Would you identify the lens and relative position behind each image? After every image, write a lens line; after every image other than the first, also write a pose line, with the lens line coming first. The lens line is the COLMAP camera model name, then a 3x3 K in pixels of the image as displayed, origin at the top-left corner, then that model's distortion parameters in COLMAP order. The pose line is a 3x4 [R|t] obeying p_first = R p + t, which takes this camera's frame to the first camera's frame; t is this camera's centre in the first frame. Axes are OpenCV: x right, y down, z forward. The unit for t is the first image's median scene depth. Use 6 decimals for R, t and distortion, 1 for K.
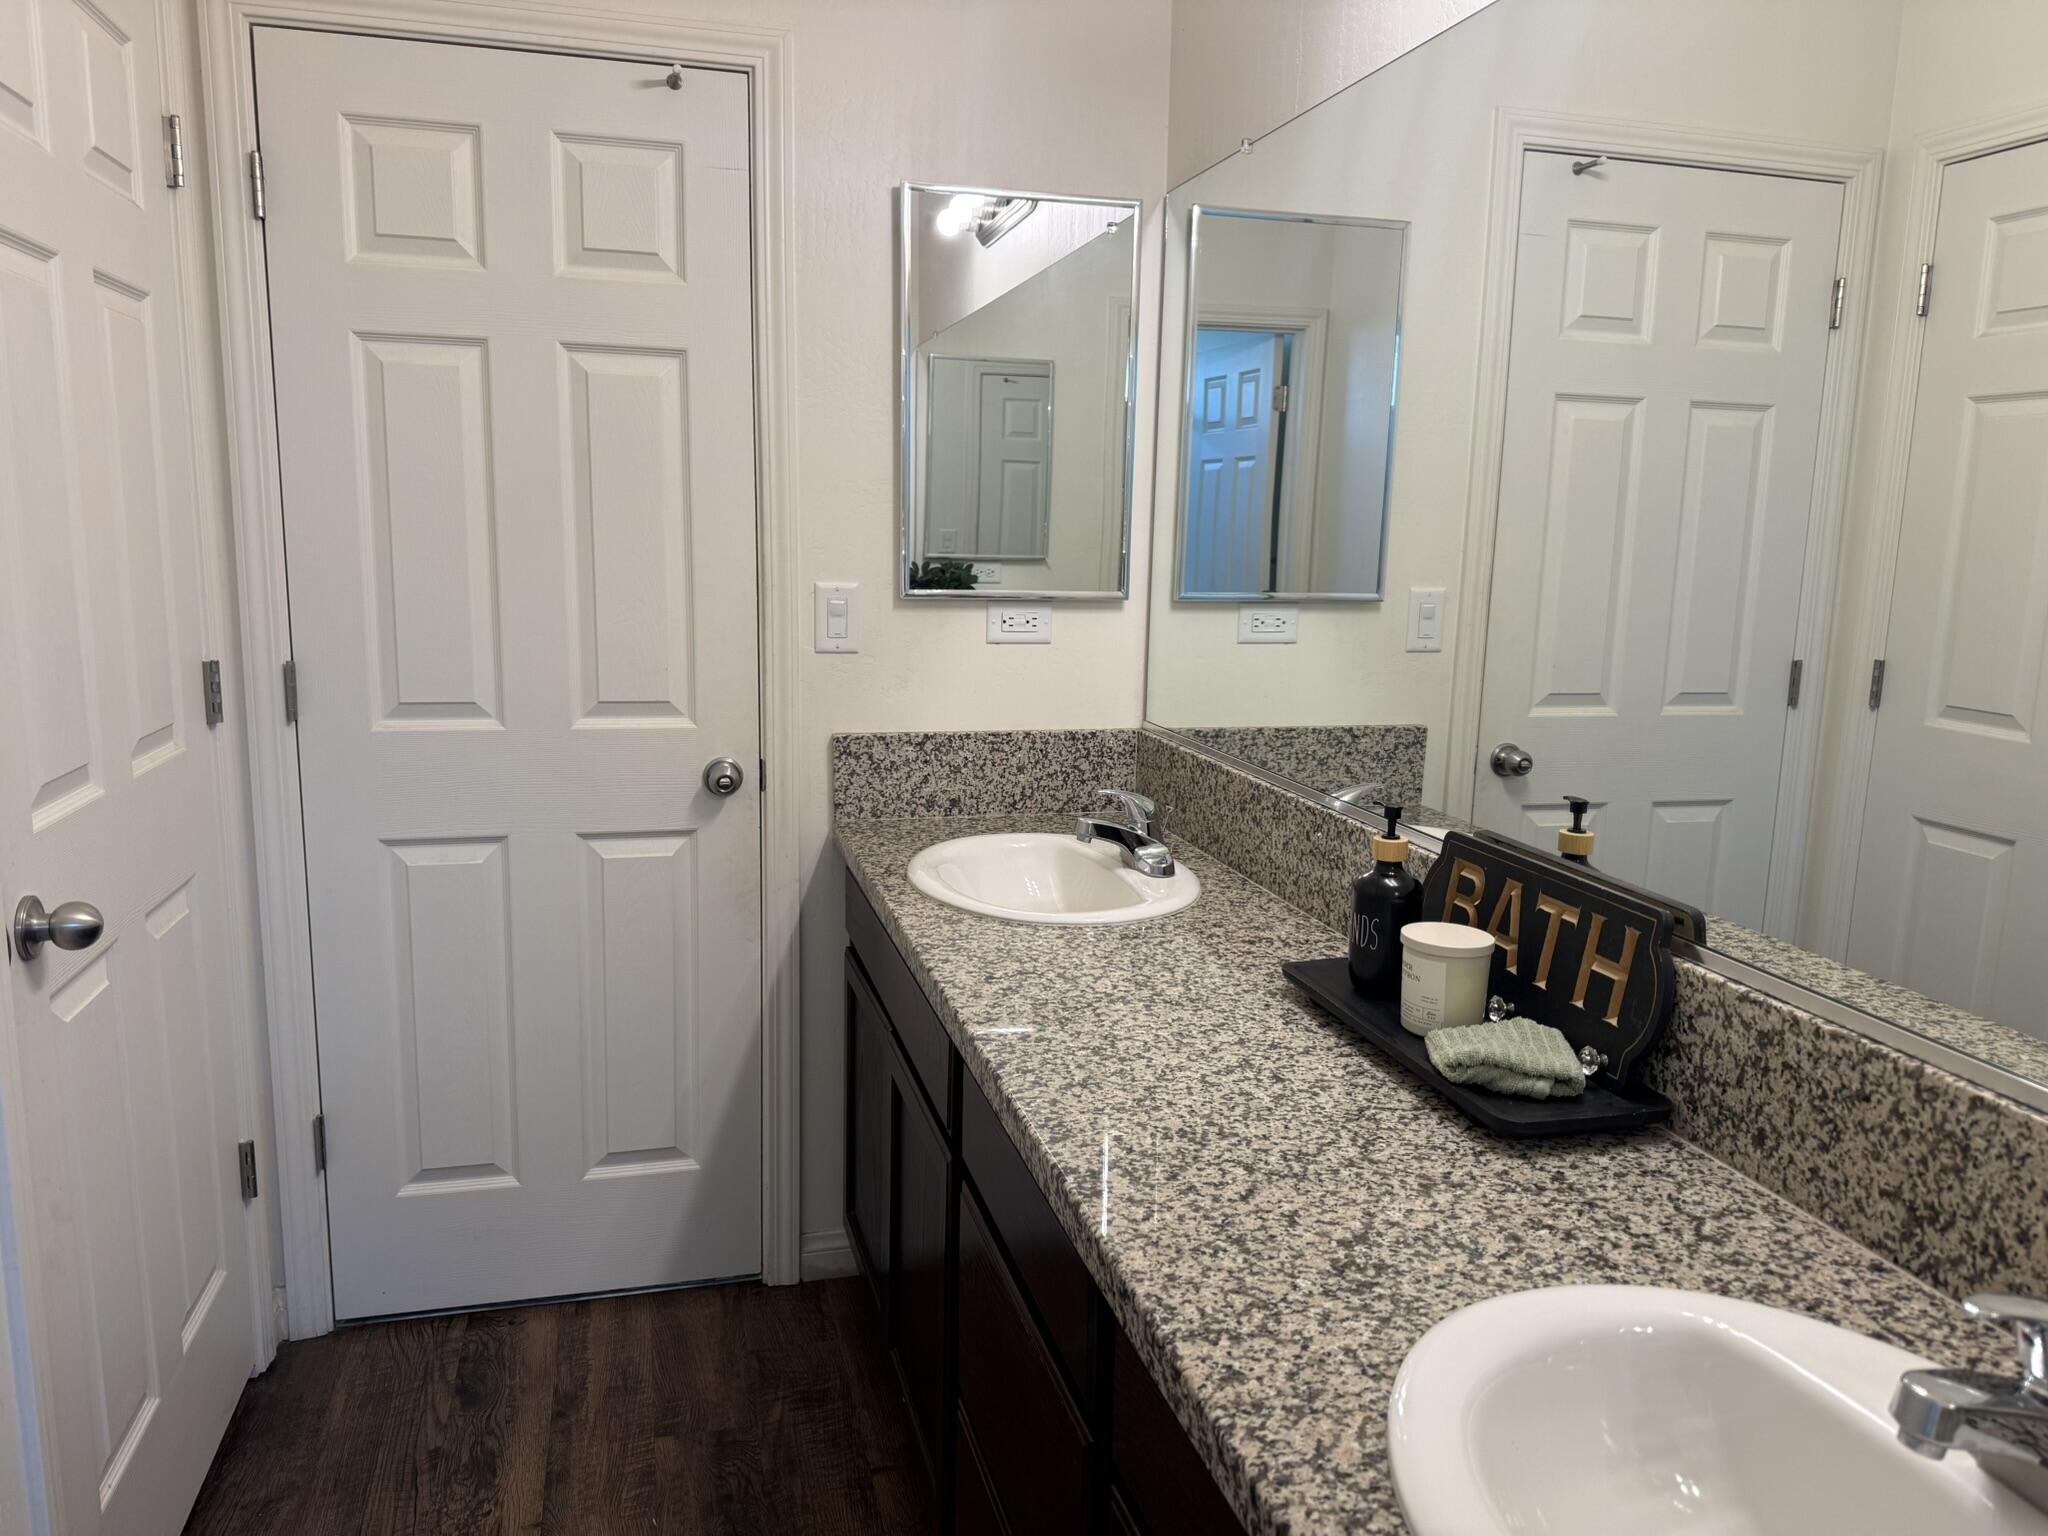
lens RADIAL K [[1433.1, 0, 1024.0], [0, 1433.1, 768.0], [0, 0, 1]] dist [0.038041, -0.001256]
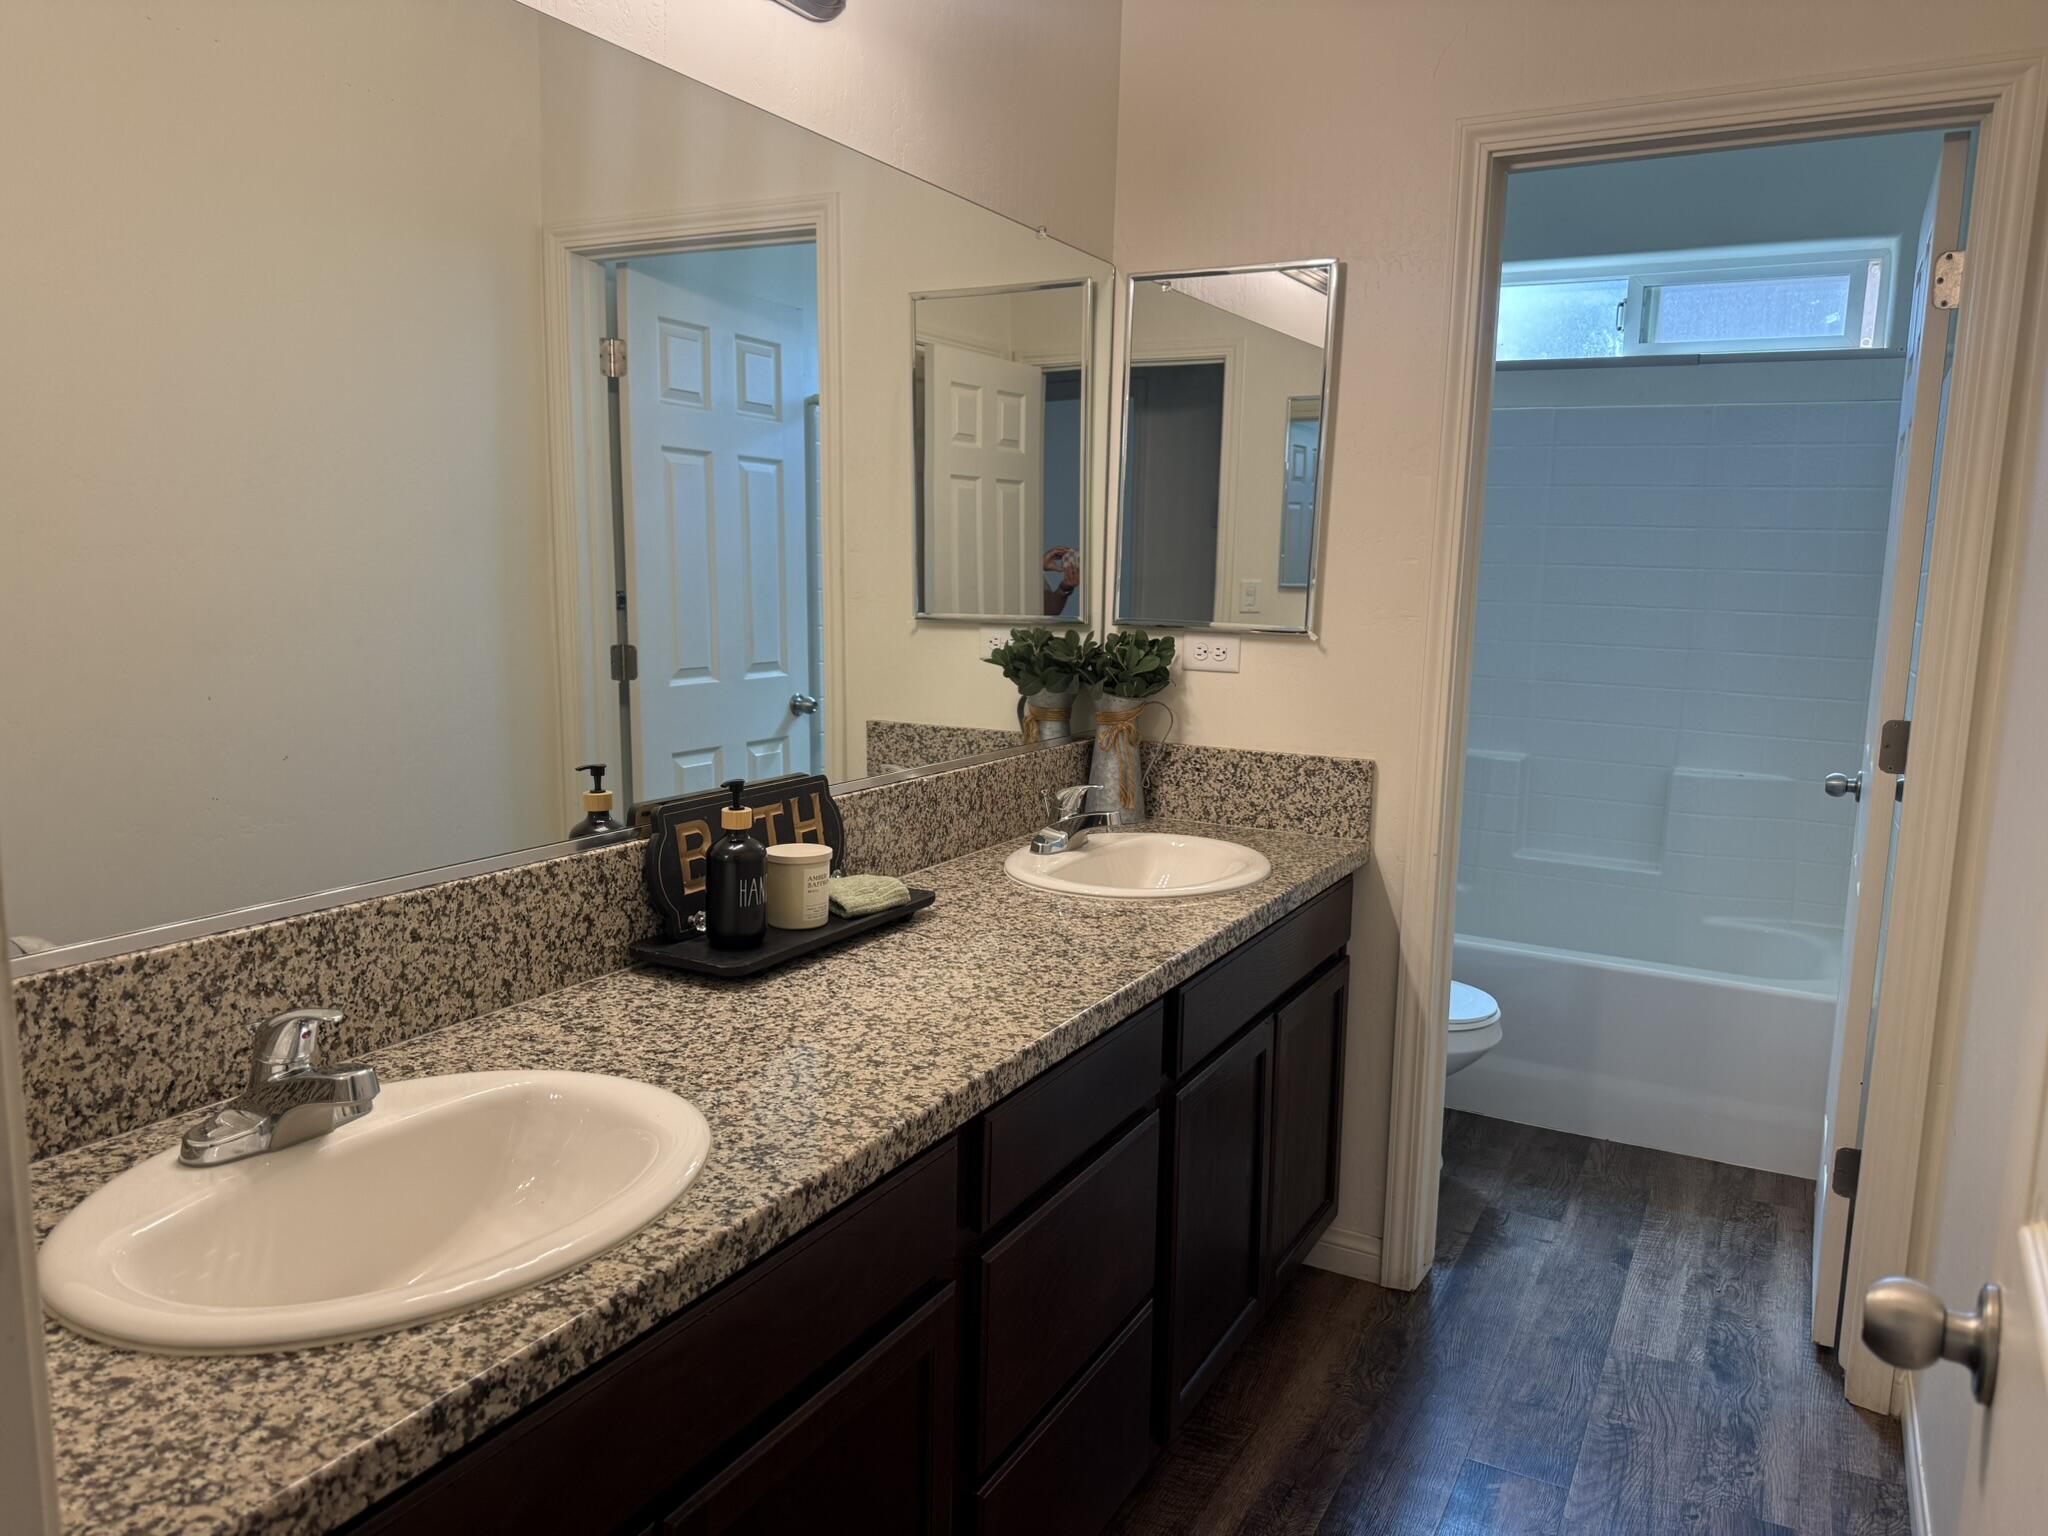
lens RADIAL K [[1439.7, 0, 1024.0], [0, 1439.7, 768.0], [0, 0, 1]] dist [0.156416, -0.325679]
pose [[-0.731507, -0.129882, 0.669349, -0.718168], [0.080959, 0.958199, 0.274408, -0.296070], [-0.677010, 0.254921, -0.690414, 1.731971]]
